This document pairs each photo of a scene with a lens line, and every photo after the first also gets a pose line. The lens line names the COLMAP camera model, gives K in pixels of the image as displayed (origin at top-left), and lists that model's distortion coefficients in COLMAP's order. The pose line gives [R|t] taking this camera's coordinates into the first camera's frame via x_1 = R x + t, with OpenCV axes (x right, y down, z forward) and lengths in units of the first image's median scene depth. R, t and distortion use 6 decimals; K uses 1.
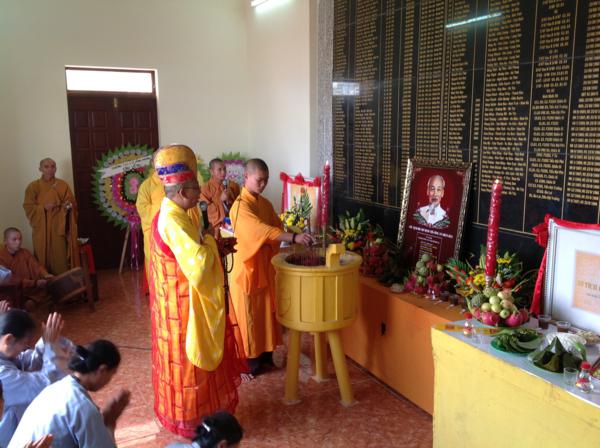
lens RADIAL K [[579.6, 0, 295.9], [0, 579.6, 217.2], [0, 0, 1]] dist [0.045811, 0.000000]
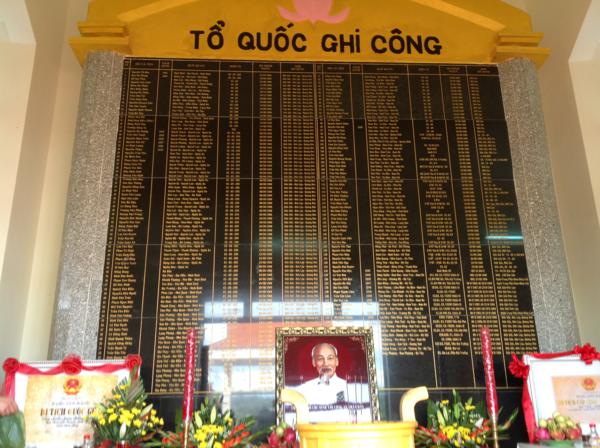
lens RADIAL K [[579.6, 0, 301.7], [0, 579.6, 208.3], [0, 0, 1]] dist [0.045811, 0.000000]
pose [[0.398747, 0.321563, 0.858835, -0.743379], [0.159293, 0.897986, -0.410180, 0.127819], [-0.903121, 0.300365, 0.306846, 0.770610]]
